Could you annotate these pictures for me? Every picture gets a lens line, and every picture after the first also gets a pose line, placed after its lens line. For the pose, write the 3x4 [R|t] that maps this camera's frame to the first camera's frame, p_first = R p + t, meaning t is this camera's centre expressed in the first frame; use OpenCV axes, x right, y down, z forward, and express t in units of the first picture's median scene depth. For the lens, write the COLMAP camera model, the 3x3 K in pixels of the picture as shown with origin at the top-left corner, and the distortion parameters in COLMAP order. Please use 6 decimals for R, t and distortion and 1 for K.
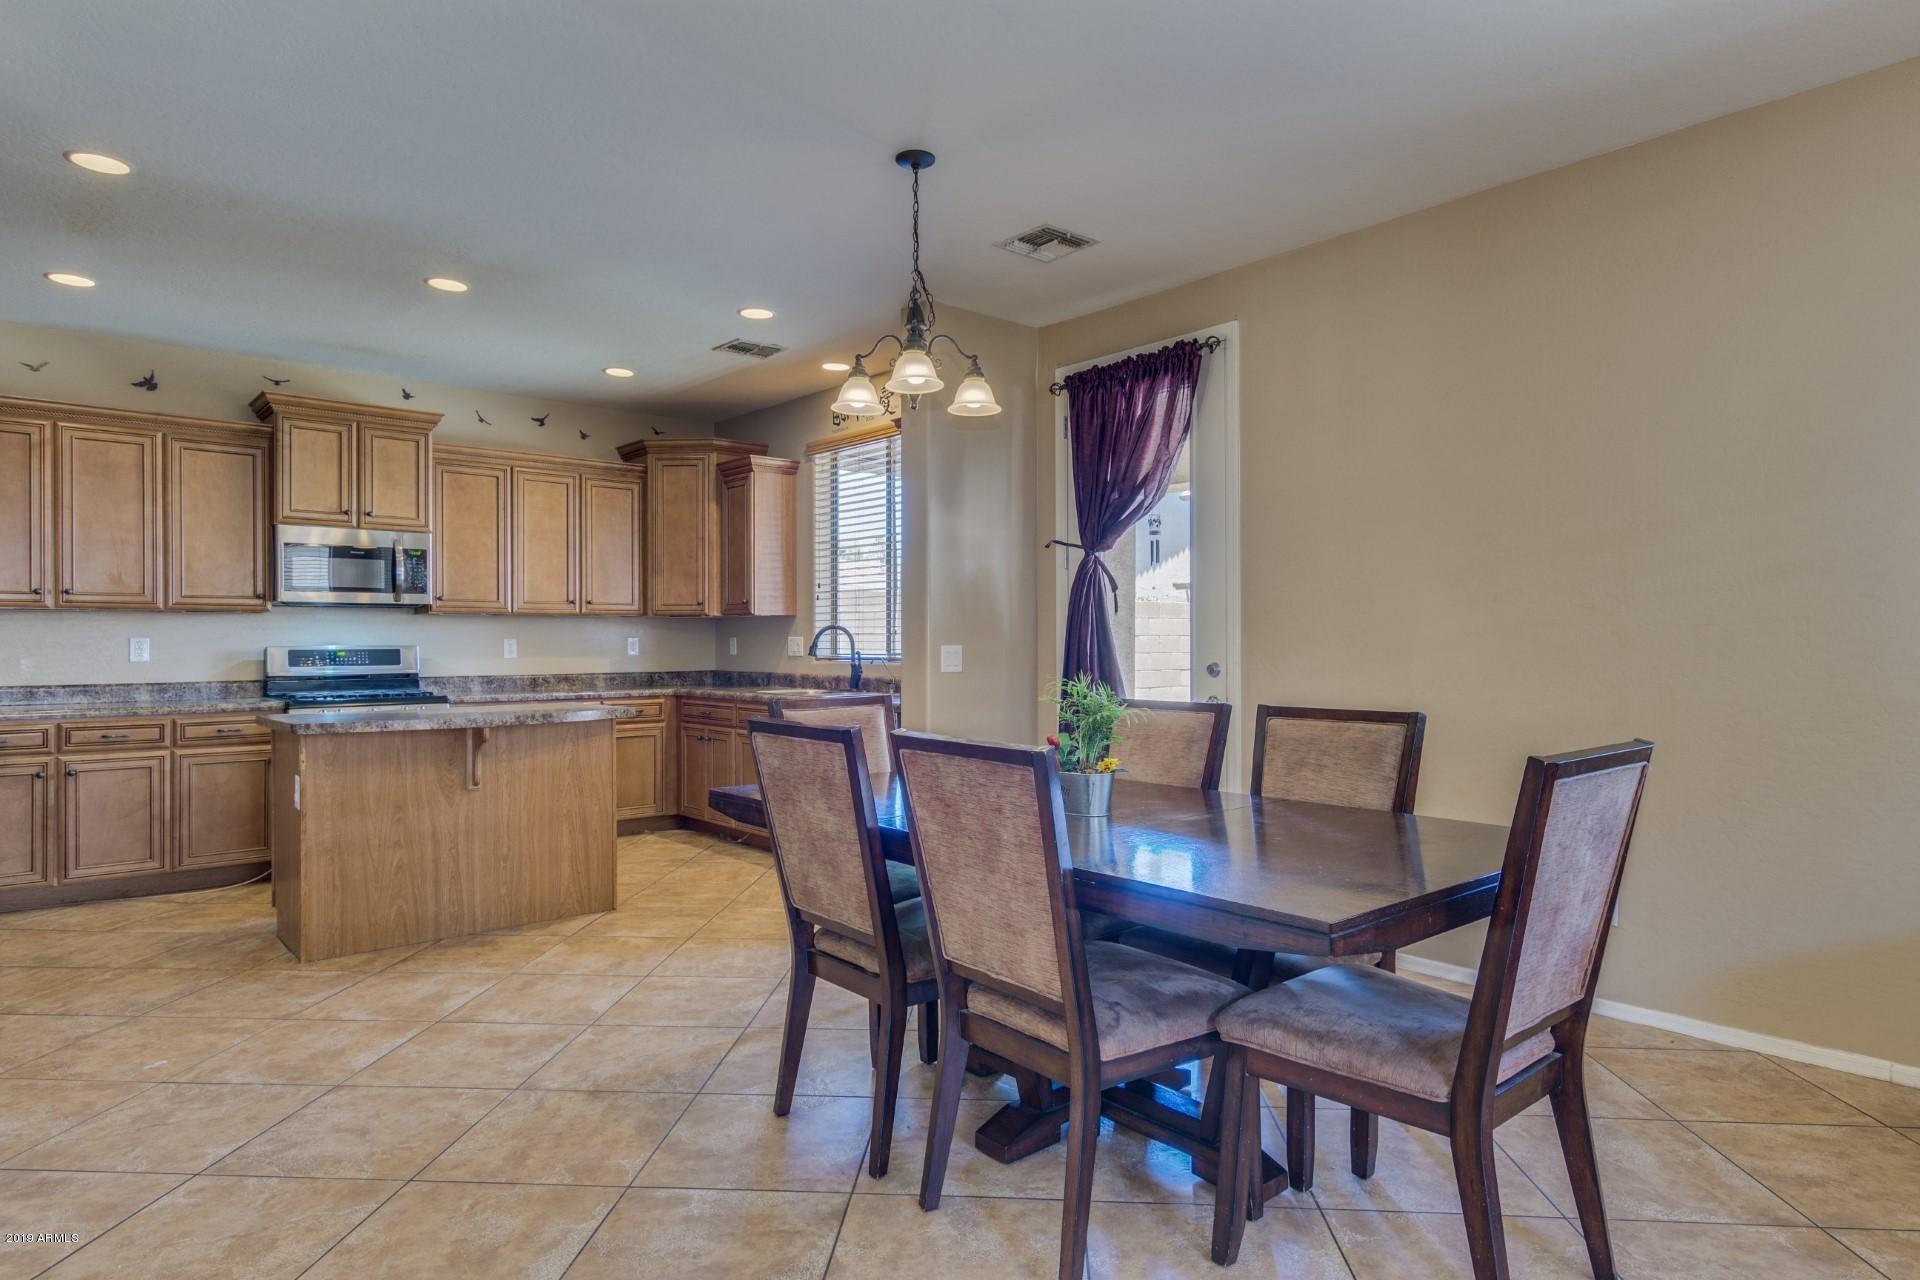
lens RADIAL K [[1082.7, 0, 960.0], [0, 1082.7, 640.0], [0, 0, 1]] dist [0.016340, 0.001816]
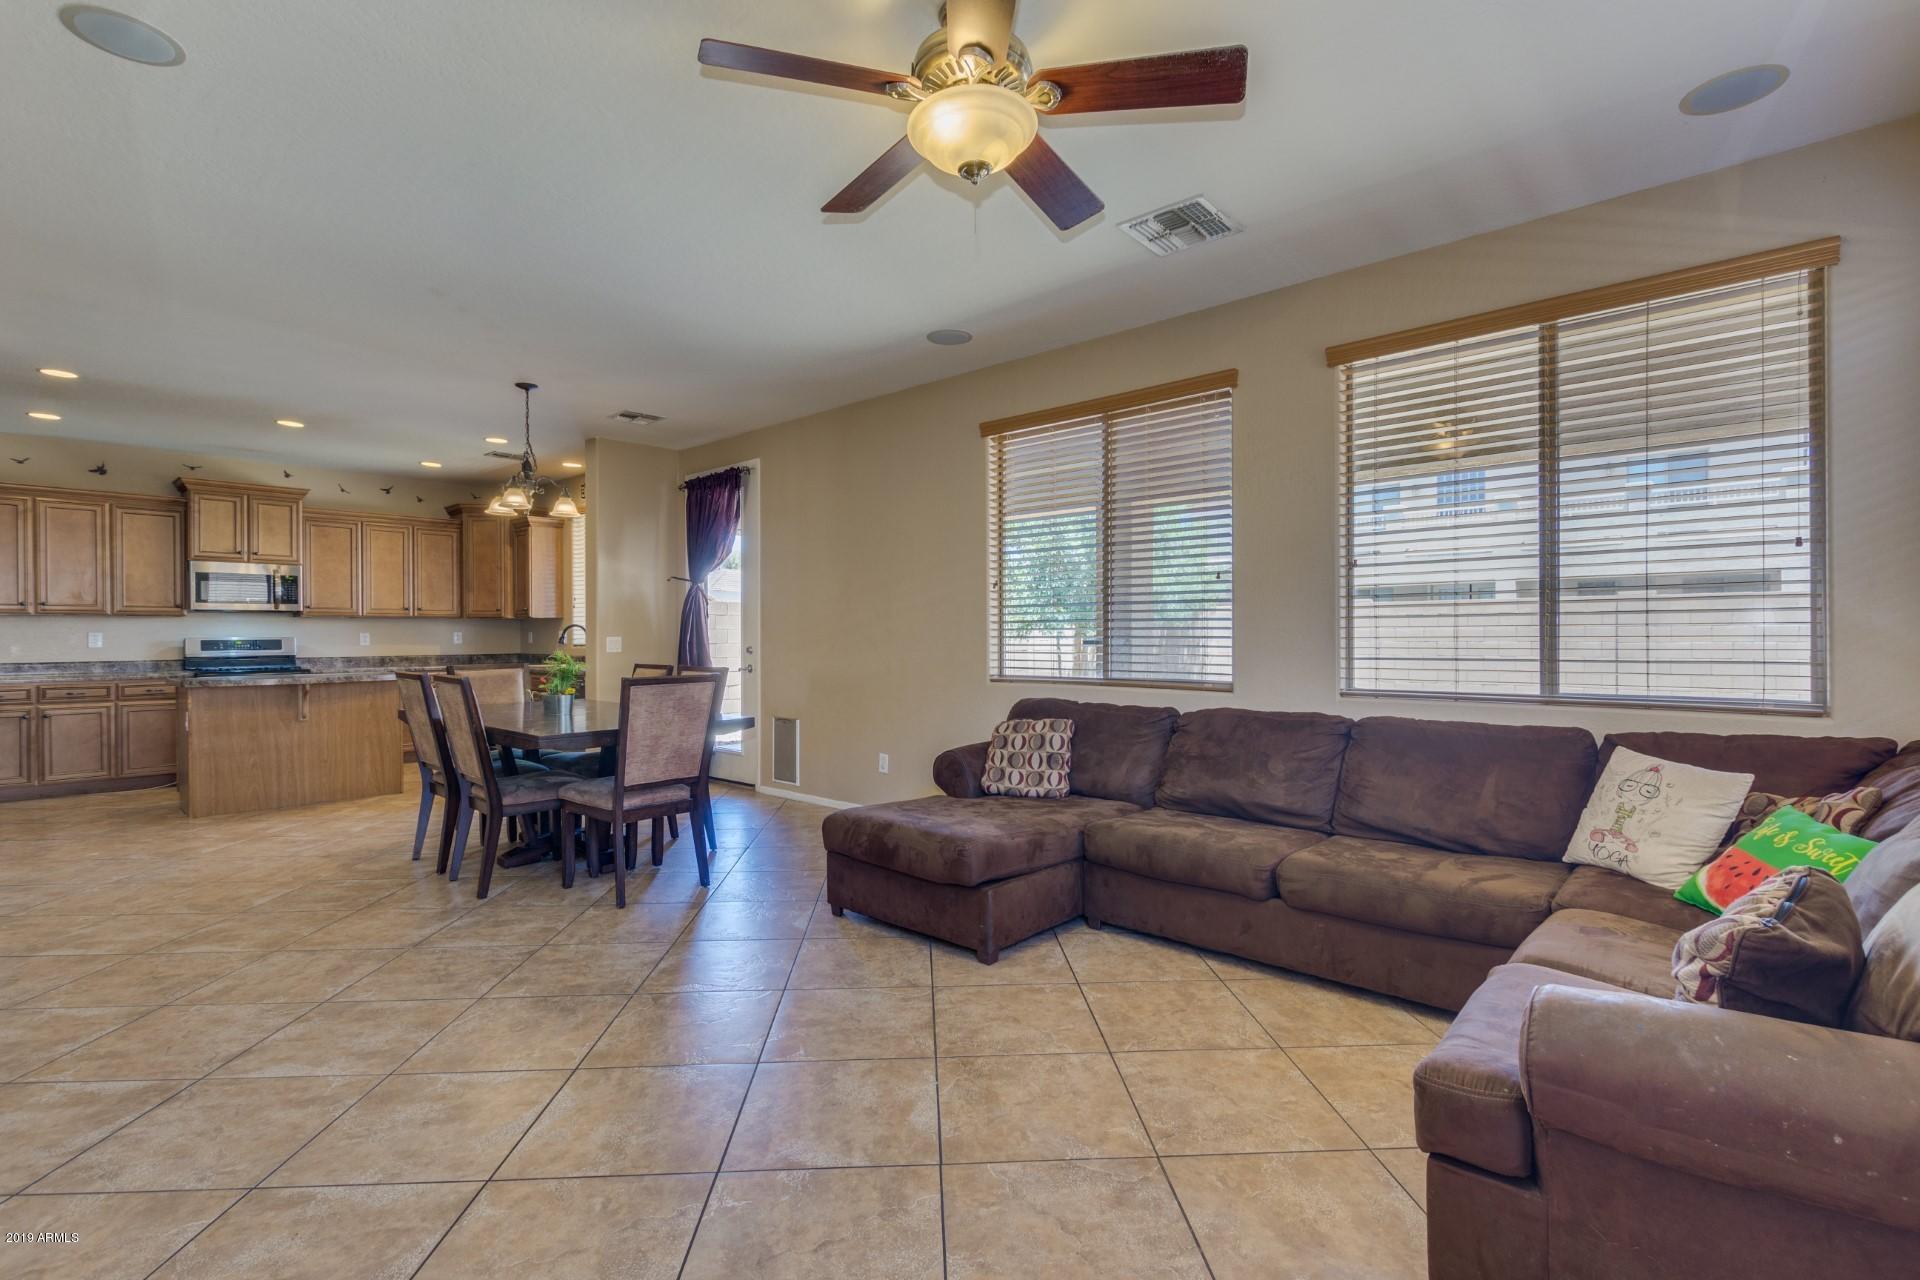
lens RADIAL K [[862.9, 0, 960.0], [0, 862.9, 640.0], [0, 0, 1]] dist [0.002601, -0.000655]
pose [[0.992518, -0.000916, 0.122097, 0.352124], [-0.000097, 0.999966, 0.008291, -0.001751], [-0.122101, -0.008241, 0.992483, -0.408421]]
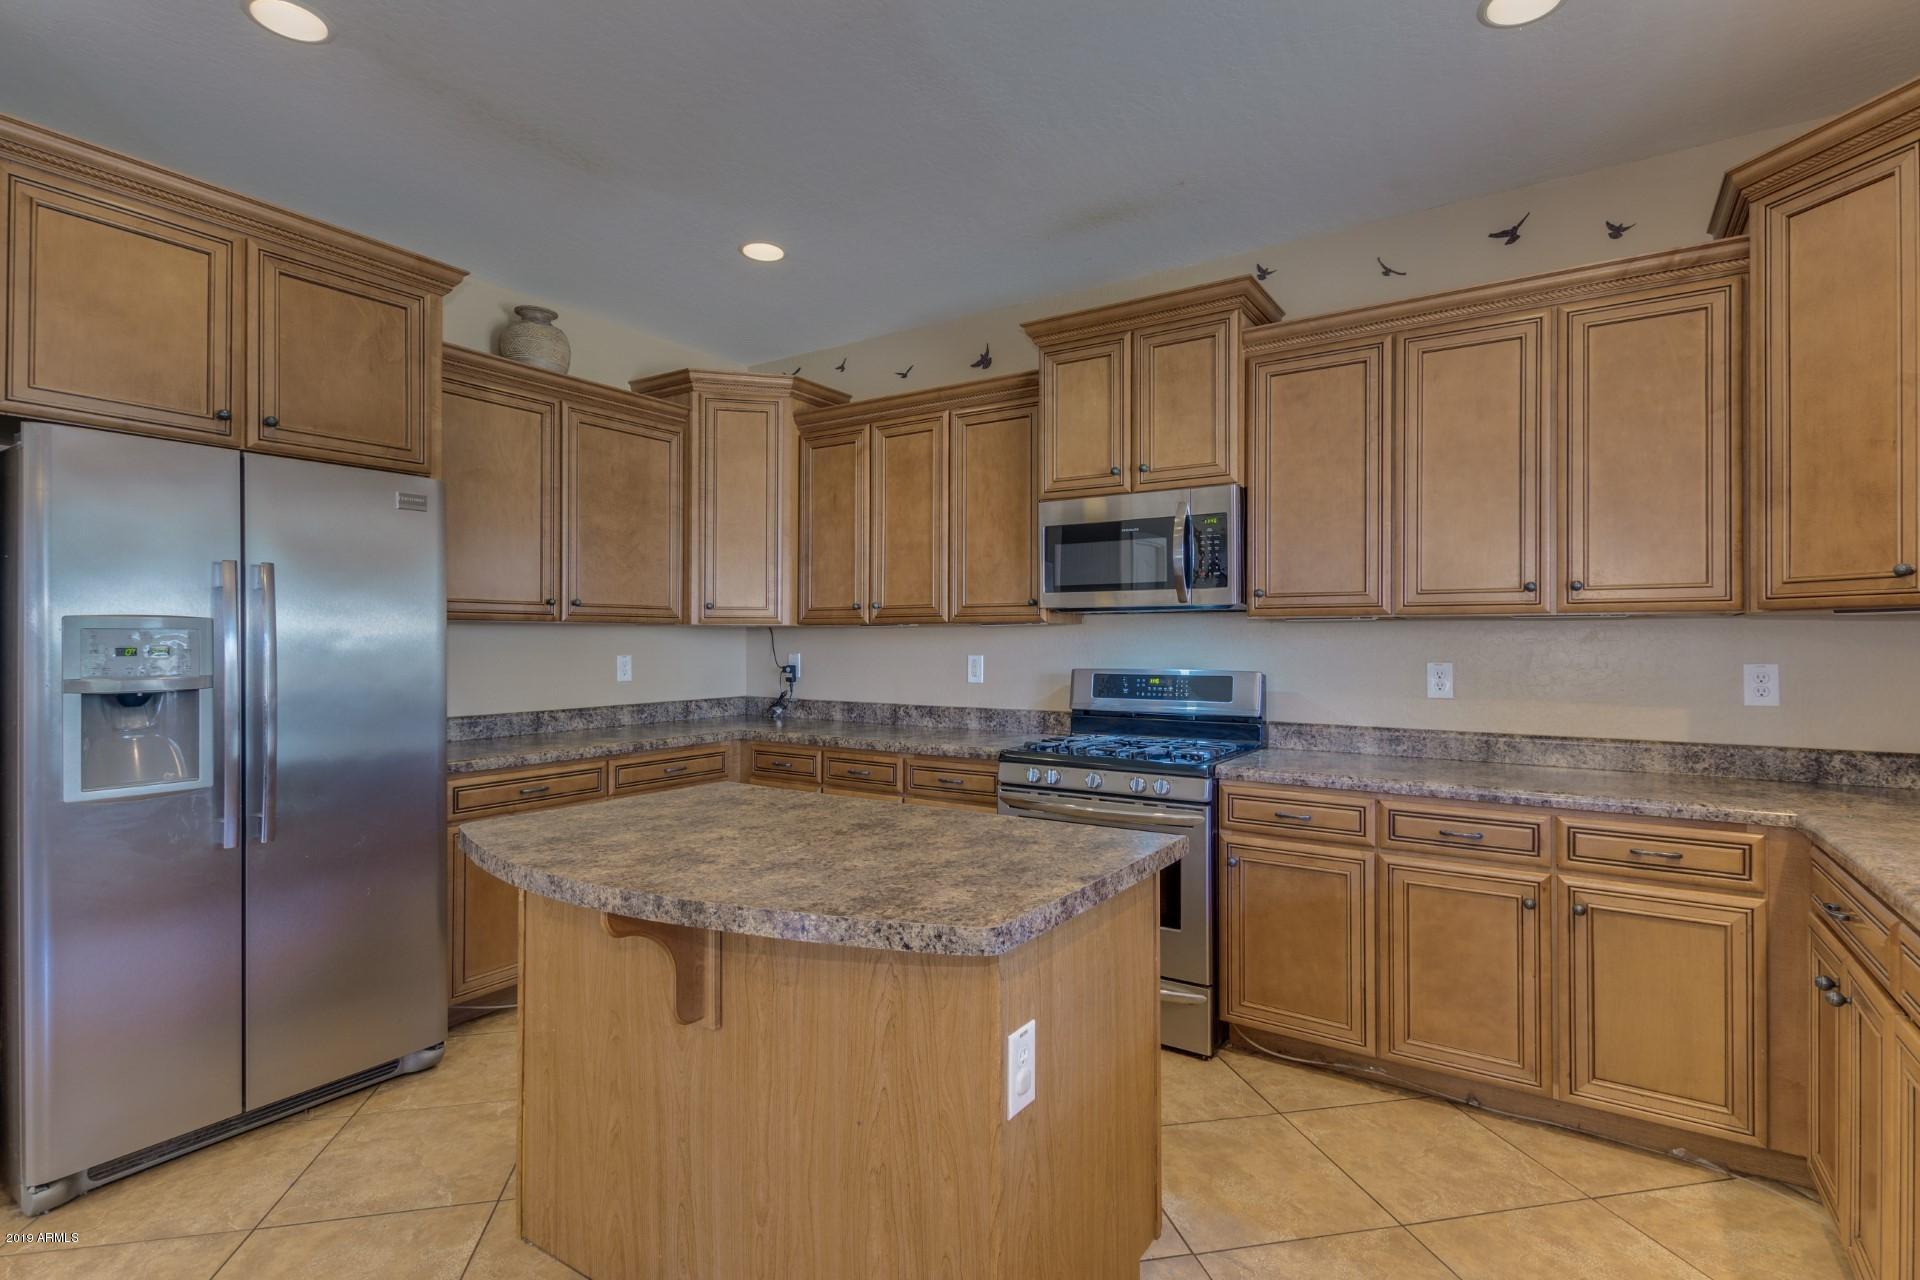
lens RADIAL K [[919.4, 0, 960.0], [0, 919.4, 640.0], [0, 0, 1]] dist [0.014667, -0.000139]
pose [[0.271874, 0.000686, -0.962333, -0.051861], [-0.001948, 0.999998, 0.000162, -0.015268], [0.962331, 0.001831, 0.271875, 0.839253]]
